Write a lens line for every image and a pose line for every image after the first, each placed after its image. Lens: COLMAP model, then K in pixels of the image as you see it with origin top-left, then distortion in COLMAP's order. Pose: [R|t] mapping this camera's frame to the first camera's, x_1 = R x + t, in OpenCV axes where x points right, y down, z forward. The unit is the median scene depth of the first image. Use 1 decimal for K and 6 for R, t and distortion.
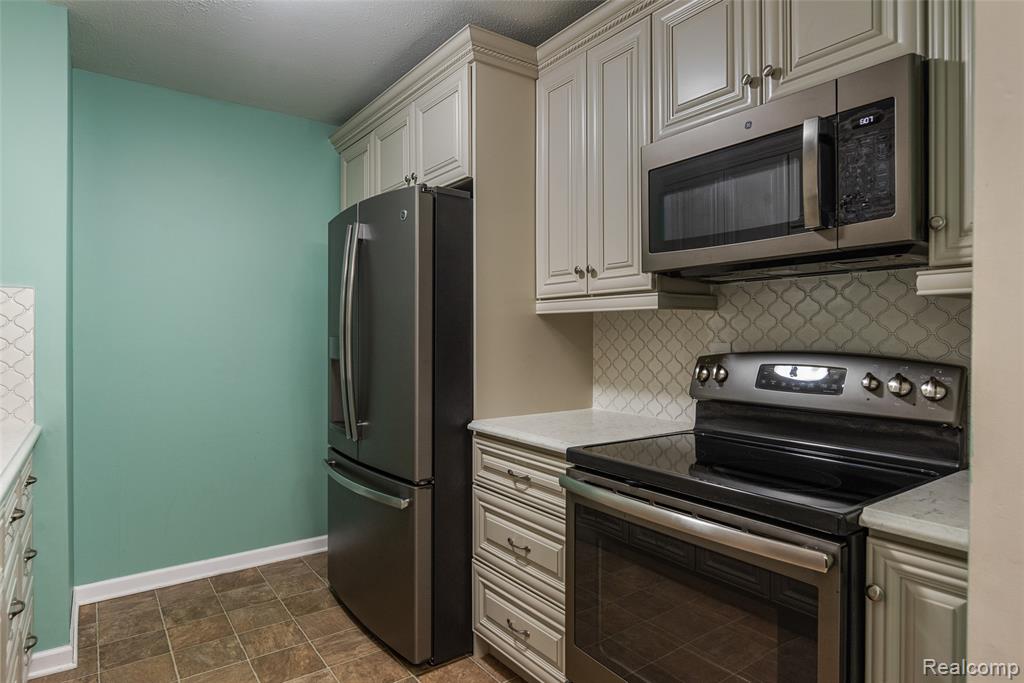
lens RADIAL K [[581.8, 0, 510.0], [0, 581.8, 337.1], [0, 0, 1]] dist [0.001825, -0.000732]
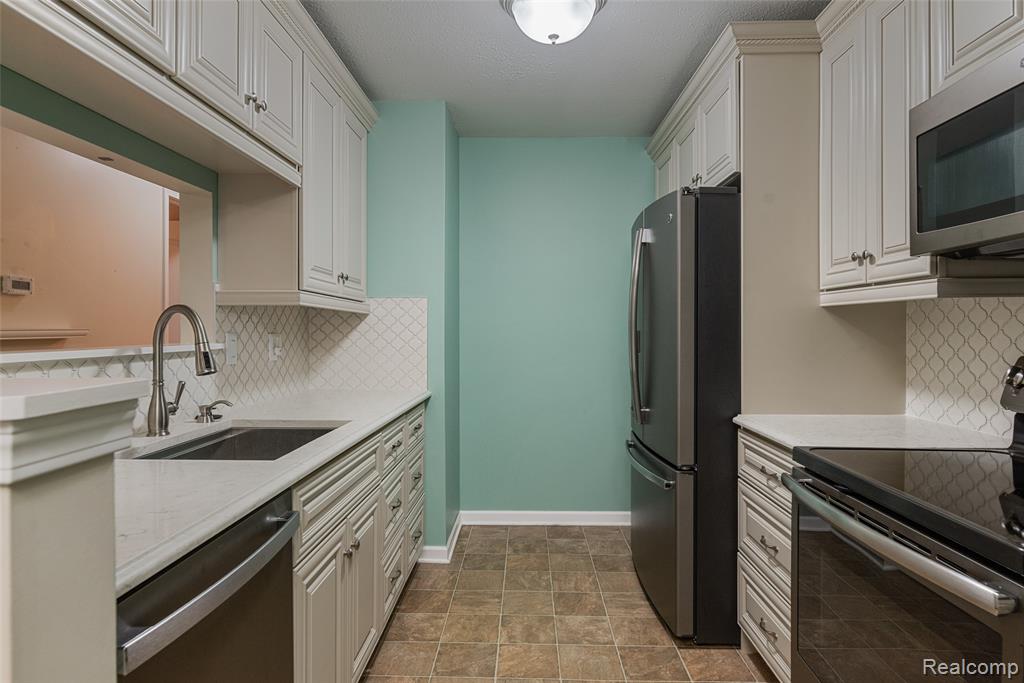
lens RADIAL K [[581.8, 0, 510.8], [0, 581.8, 333.3], [0, 0, 1]] dist [0.001825, -0.000732]
pose [[0.793266, 0.003022, -0.608868, 0.237766], [-0.001660, 0.999995, 0.002800, 0.001542], [0.608873, -0.001211, 0.793267, -0.035346]]
